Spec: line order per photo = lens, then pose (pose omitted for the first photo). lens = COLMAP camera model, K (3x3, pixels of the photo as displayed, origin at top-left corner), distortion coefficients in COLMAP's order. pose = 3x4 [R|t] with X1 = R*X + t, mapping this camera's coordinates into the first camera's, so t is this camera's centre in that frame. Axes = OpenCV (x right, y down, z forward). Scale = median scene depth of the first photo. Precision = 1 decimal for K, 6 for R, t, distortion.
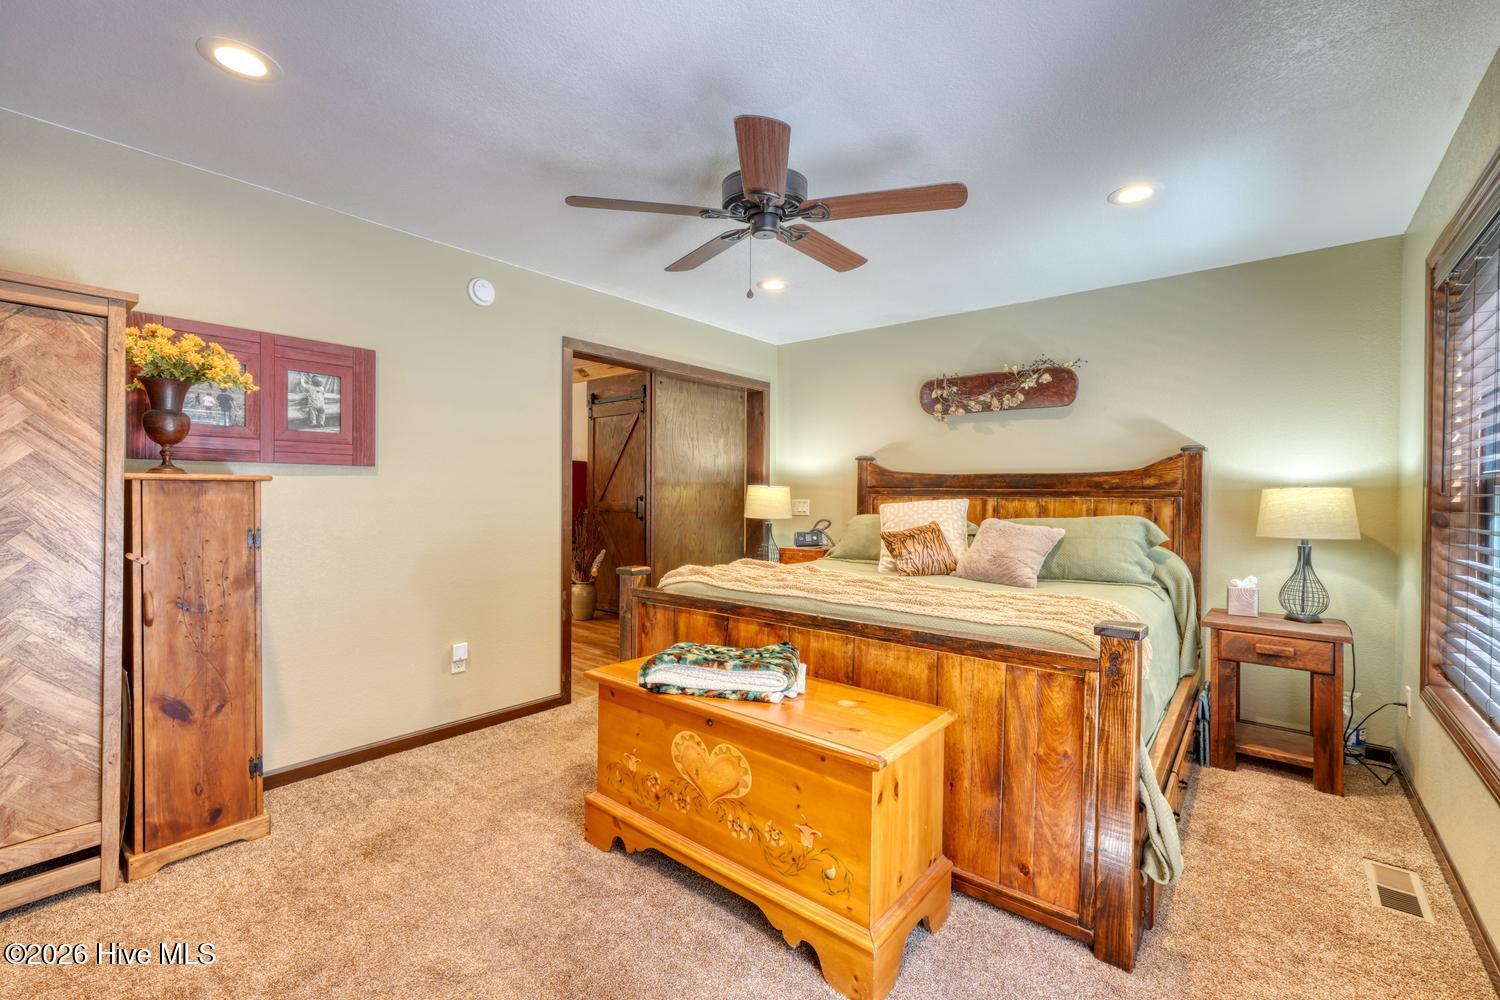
lens RADIAL K [[634.8, 0, 752.3], [0, 634.8, 502.3], [0, 0, 1]] dist [-0.006134, 0.002865]
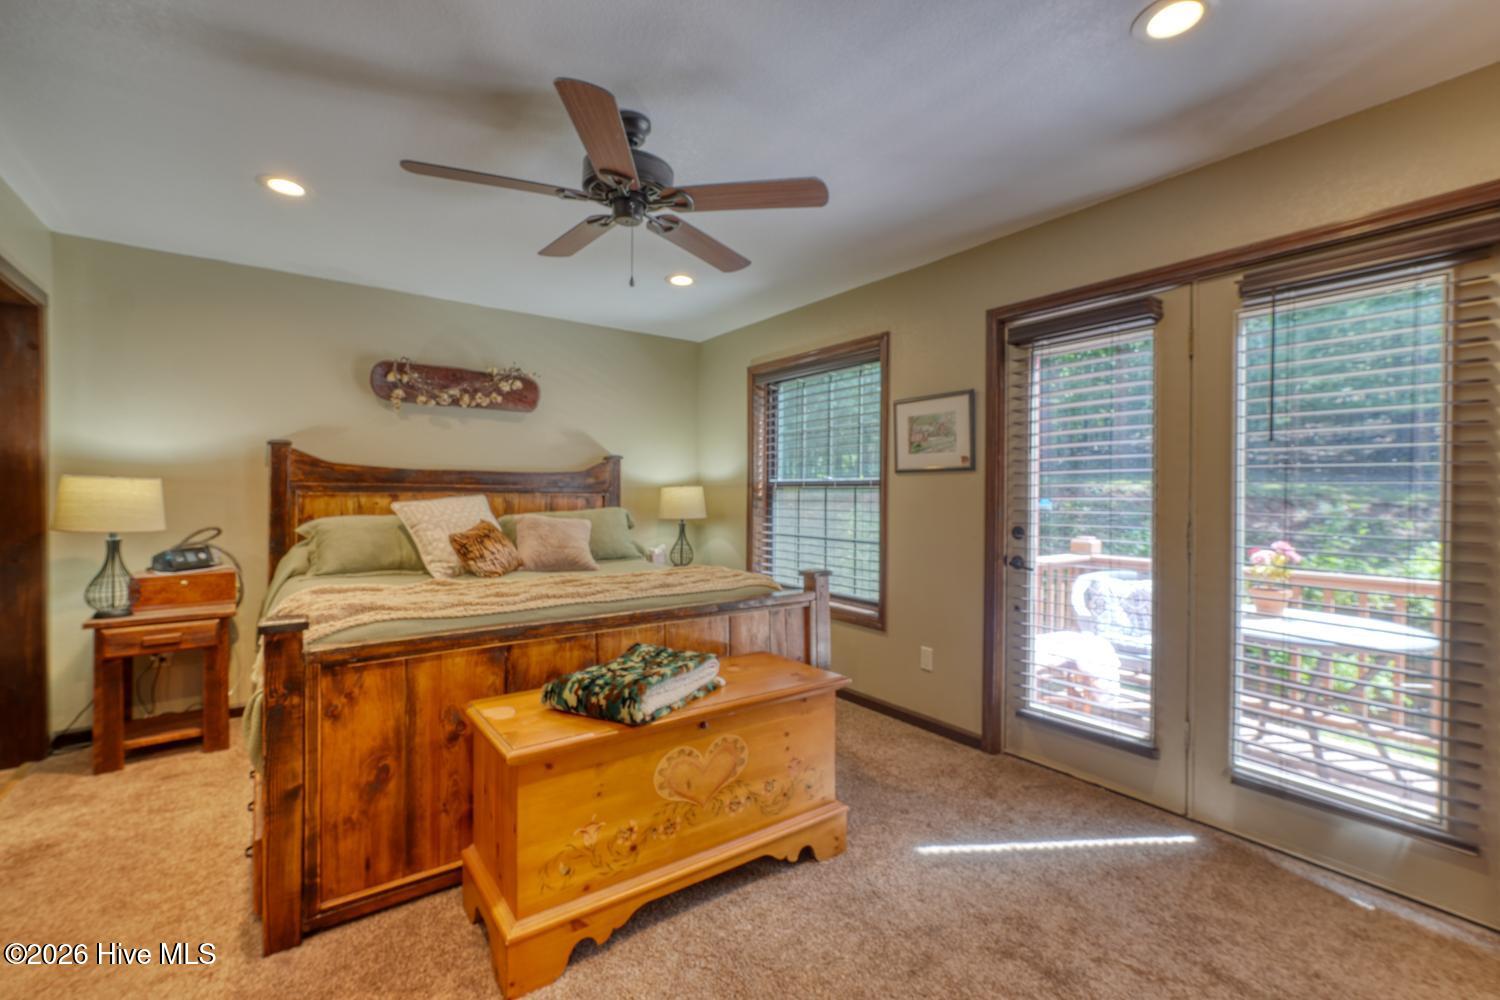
lens RADIAL K [[634.8, 0, 746.5], [0, 634.8, 497.0], [0, 0, 1]] dist [-0.006134, 0.002865]
pose [[0.253510, -0.012772, 0.967249, -0.568789], [0.007694, 0.999908, 0.011187, -0.012101], [-0.967302, 0.004606, 0.253584, 0.383513]]
